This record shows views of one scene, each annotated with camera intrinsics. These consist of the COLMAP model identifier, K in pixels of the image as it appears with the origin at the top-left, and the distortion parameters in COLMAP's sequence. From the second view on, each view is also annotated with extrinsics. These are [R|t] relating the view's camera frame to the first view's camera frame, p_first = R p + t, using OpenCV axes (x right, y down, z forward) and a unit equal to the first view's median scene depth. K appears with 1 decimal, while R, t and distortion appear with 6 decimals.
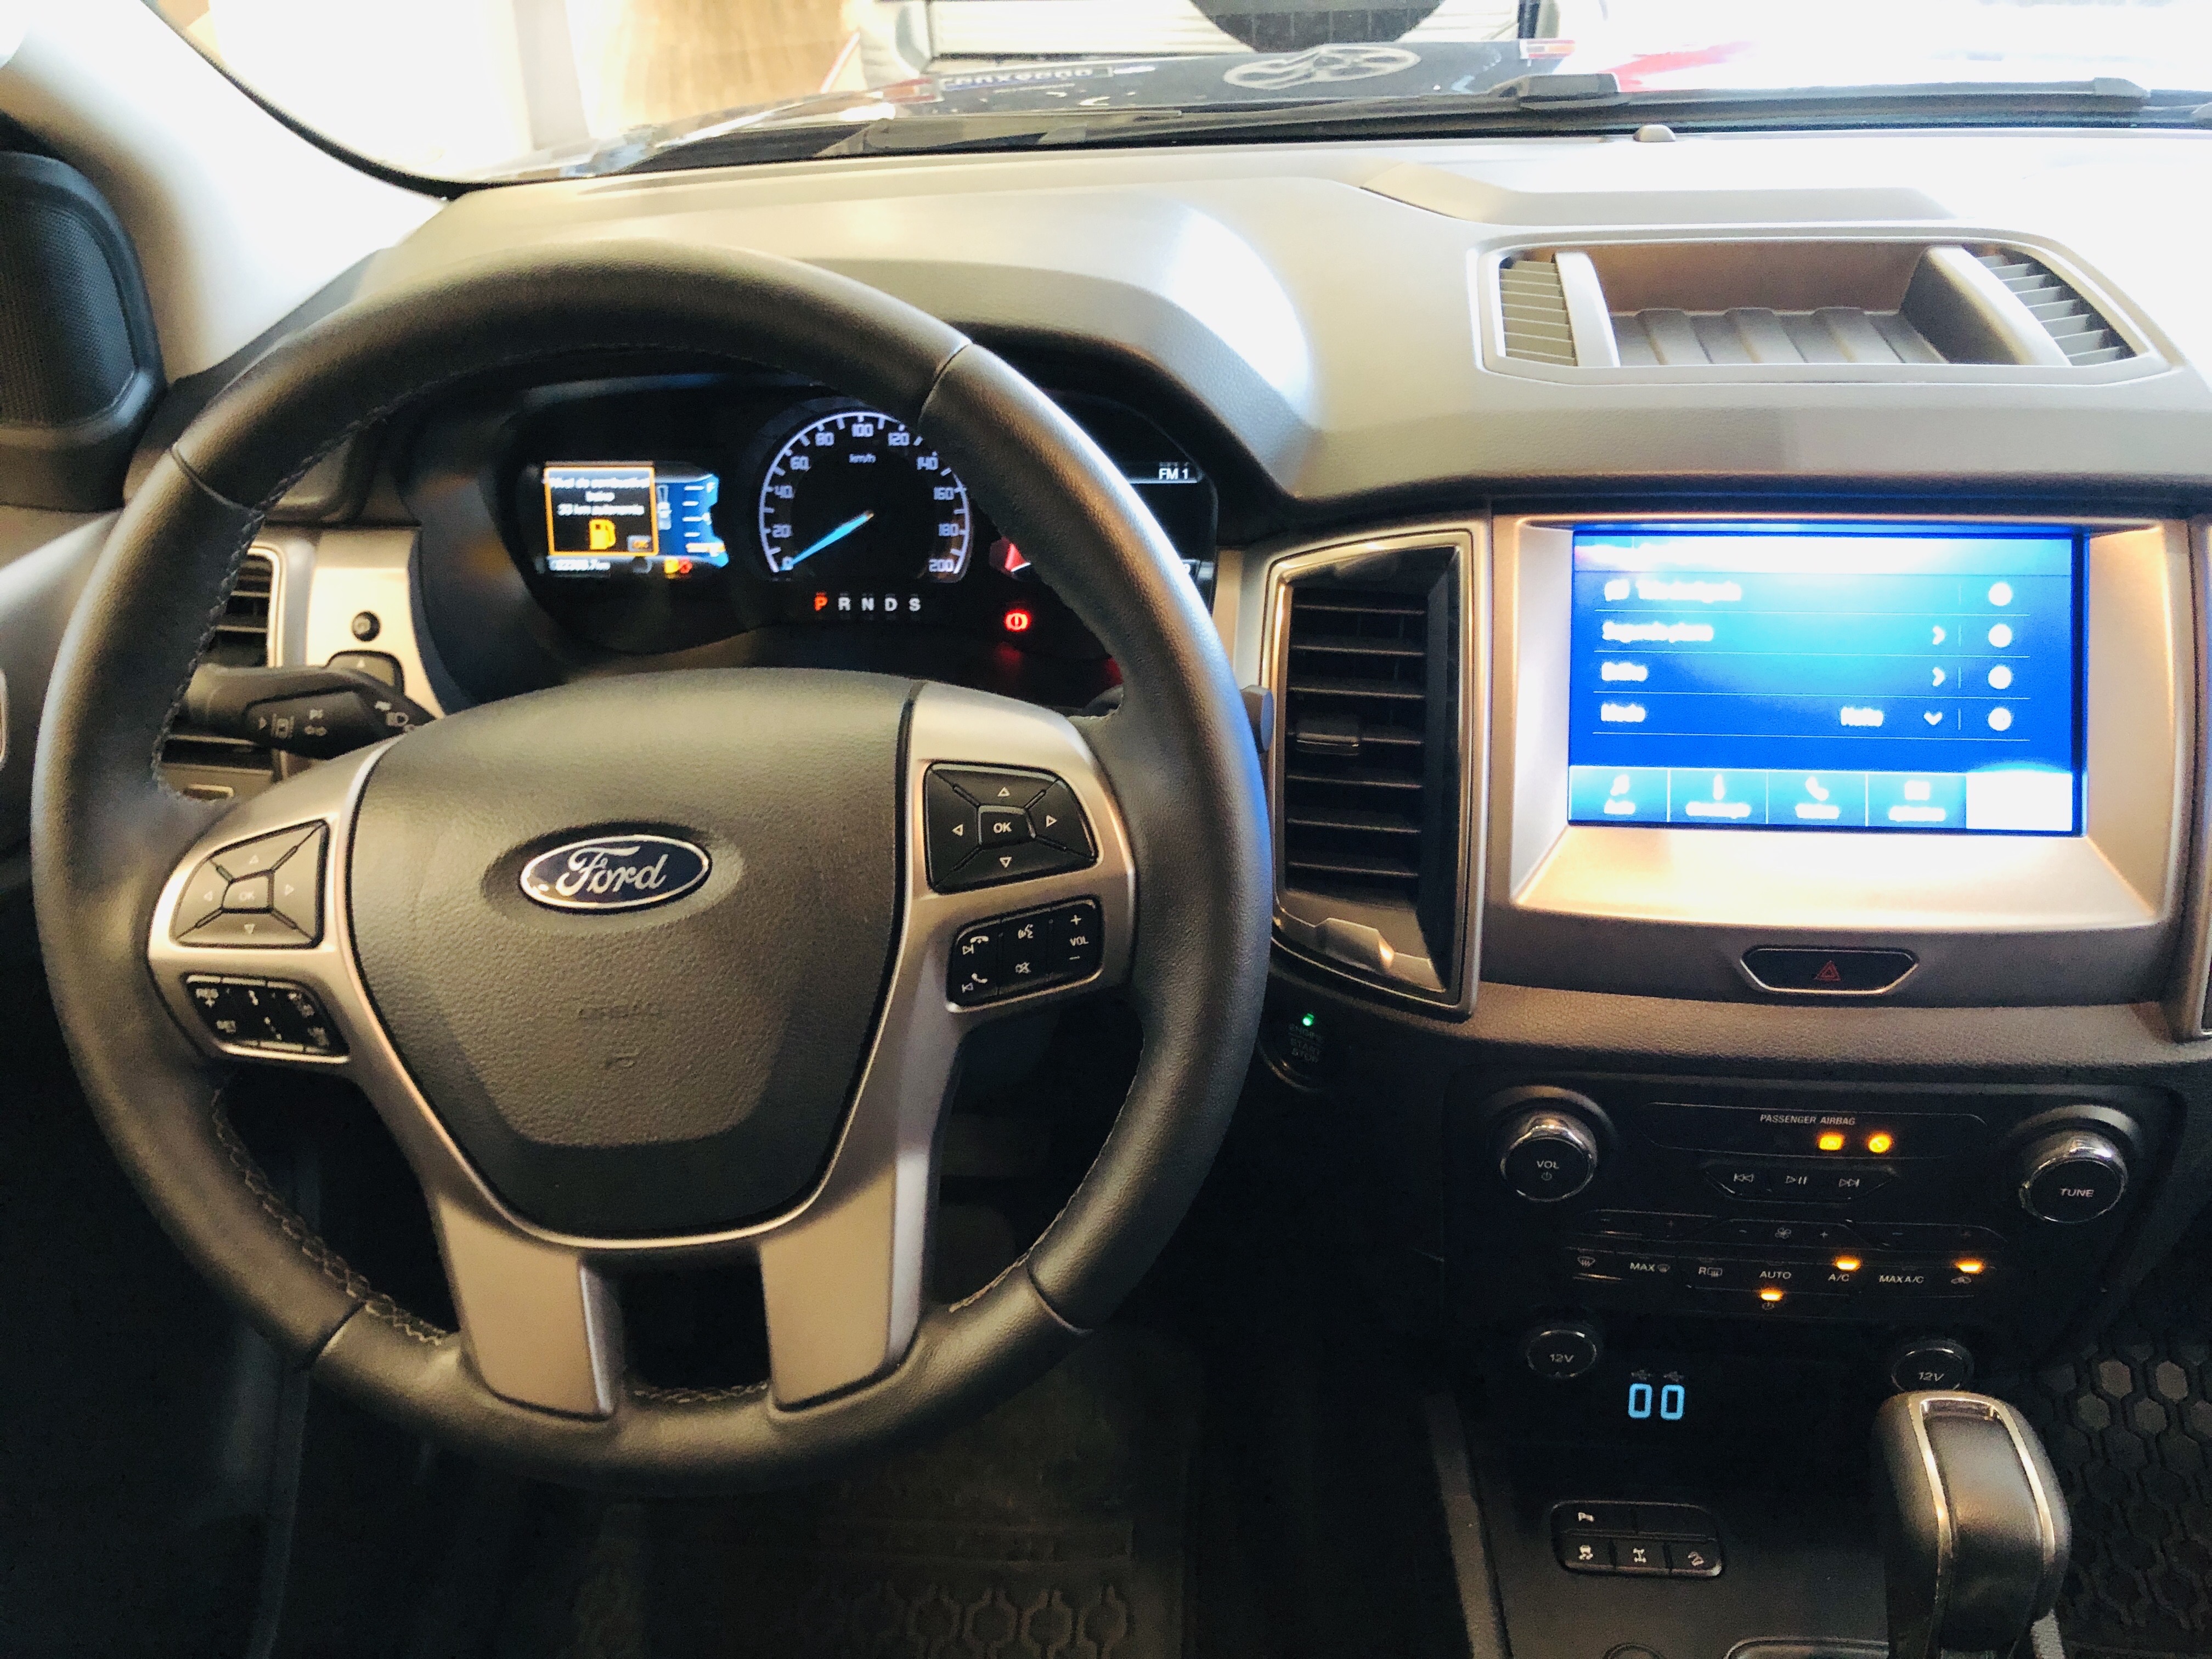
lens RADIAL K [[1831.6, 0, 1141.5], [0, 1831.6, 781.7], [0, 0, 1]] dist [0.018743, -0.154831]
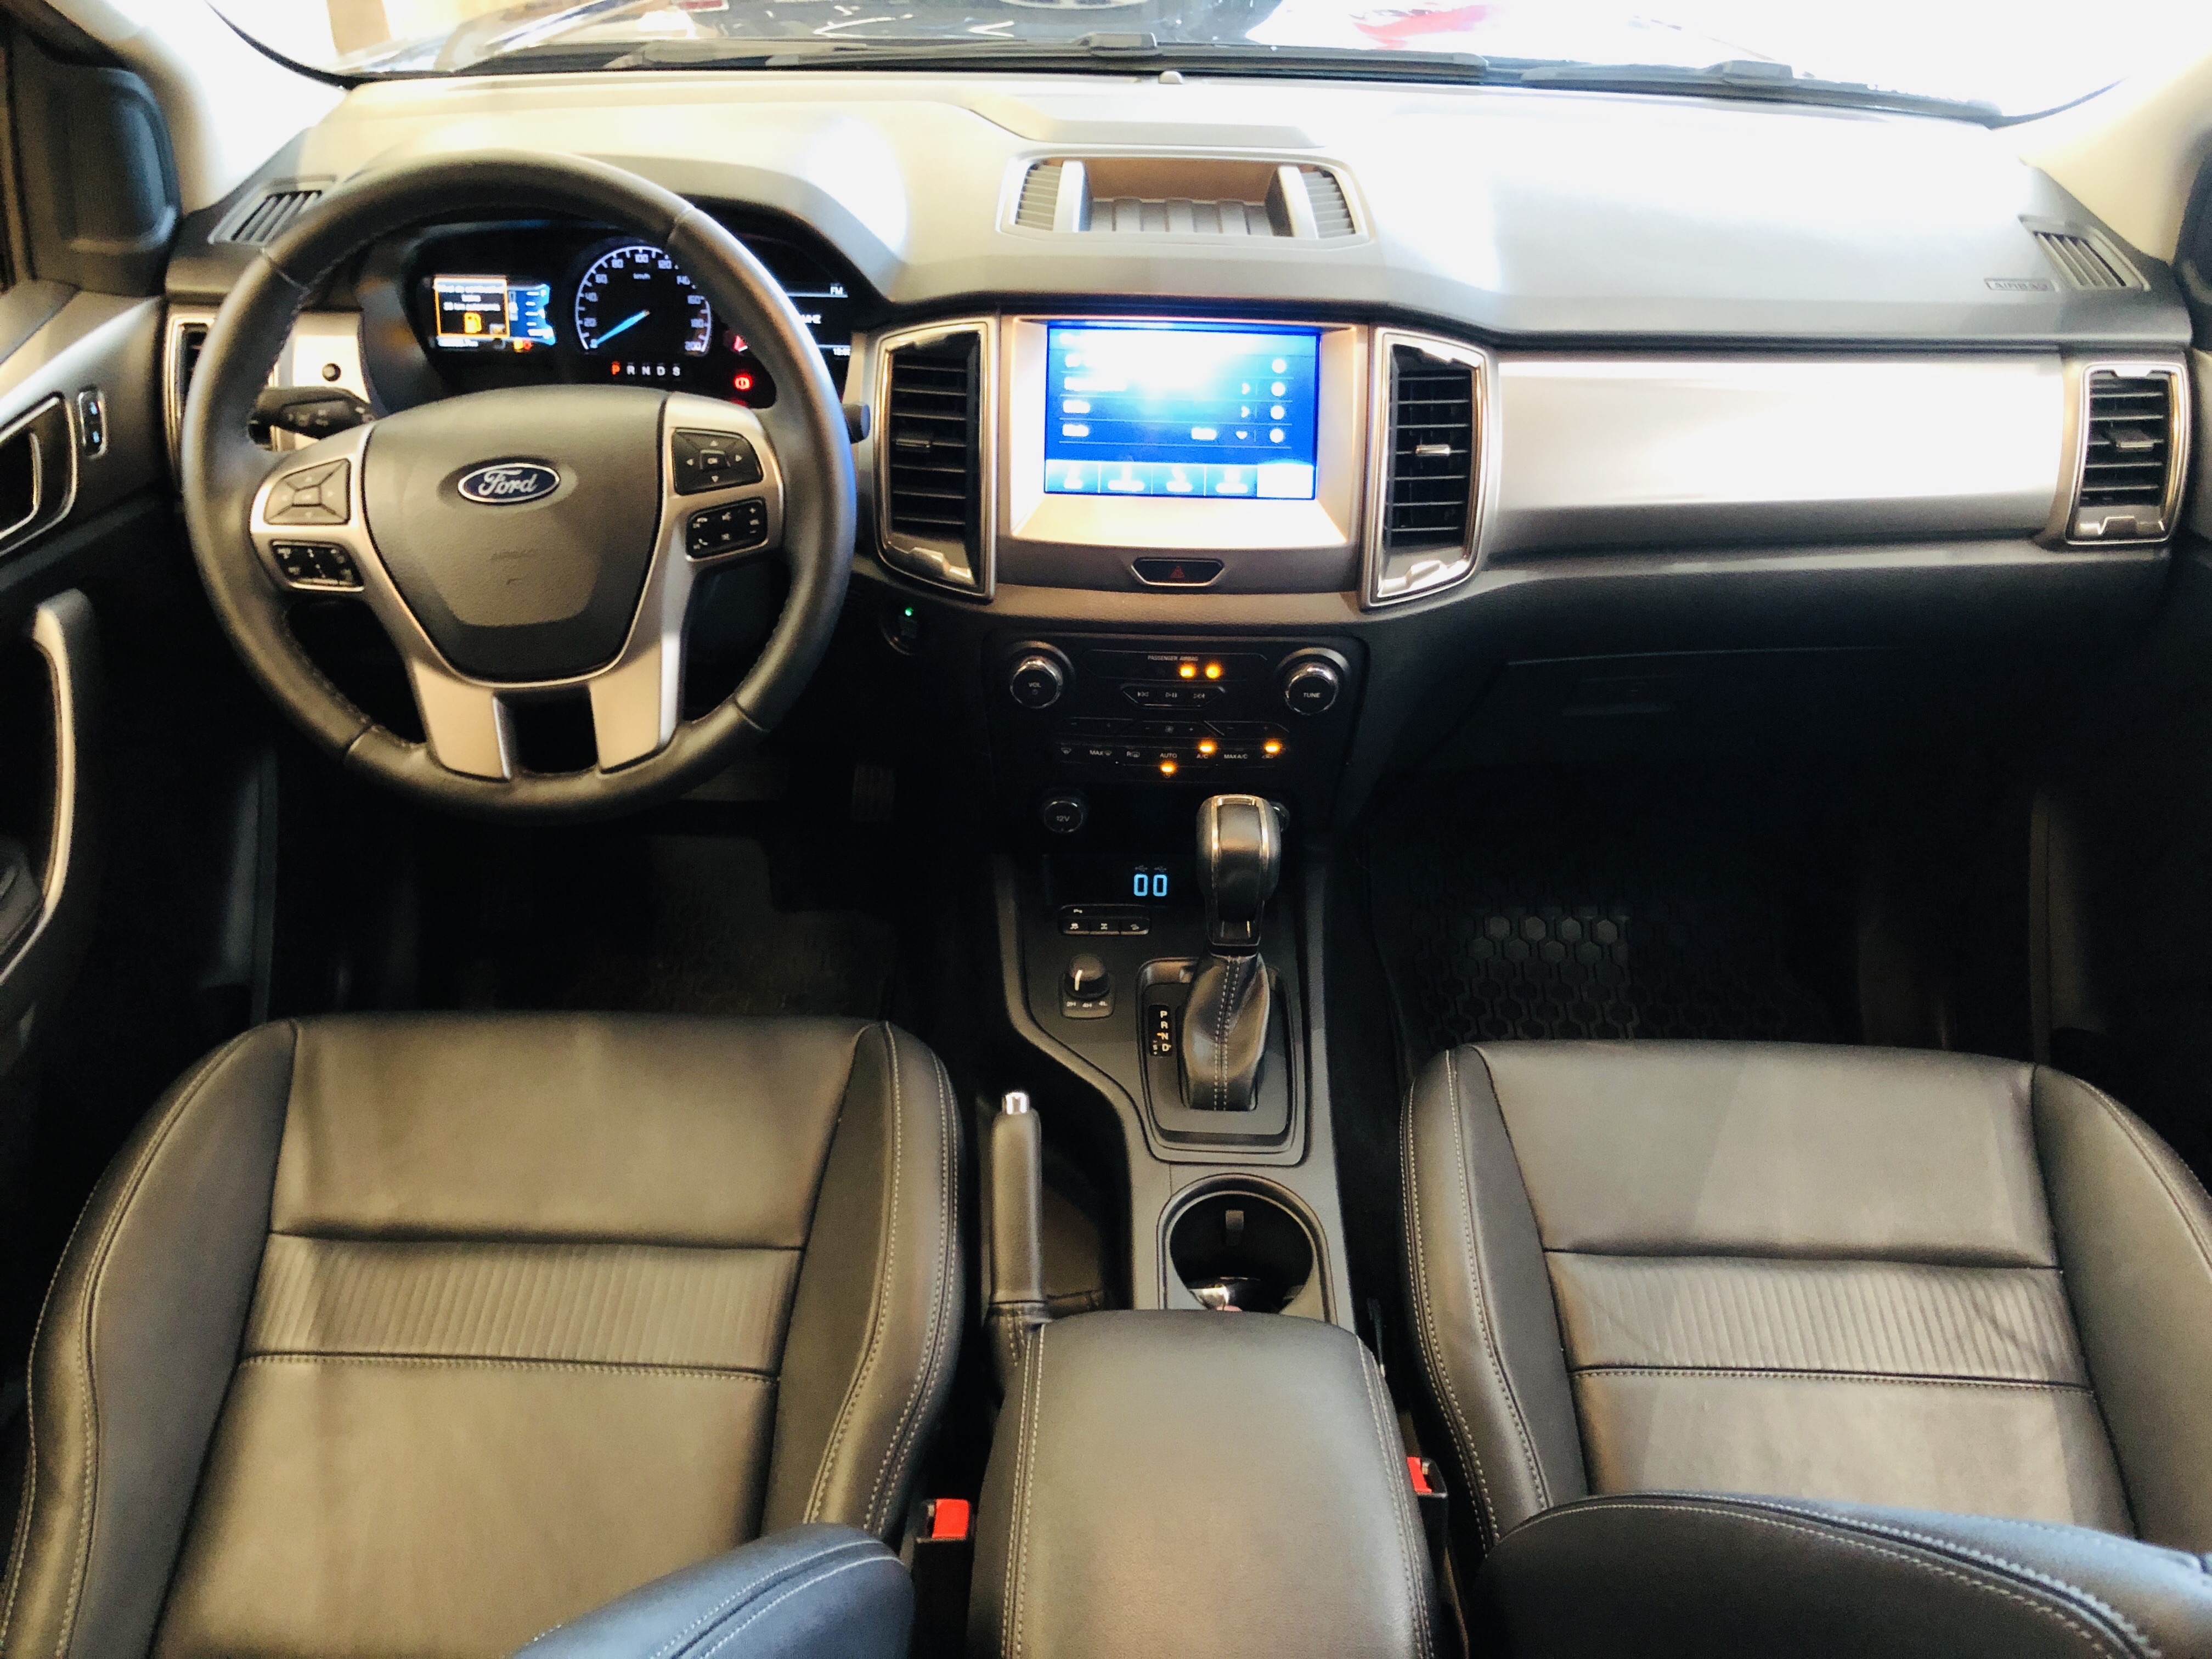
lens RADIAL K [[1787.6, 0, 1154.3], [0, 1787.6, 841.1], [0, 0, 1]] dist [-0.039571, -0.018202]
pose [[0.993227, -0.002169, 0.116170, 0.133004], [-0.010669, 0.993899, 0.109774, 0.166178], [-0.115700, -0.110270, 0.987144, -0.757349]]
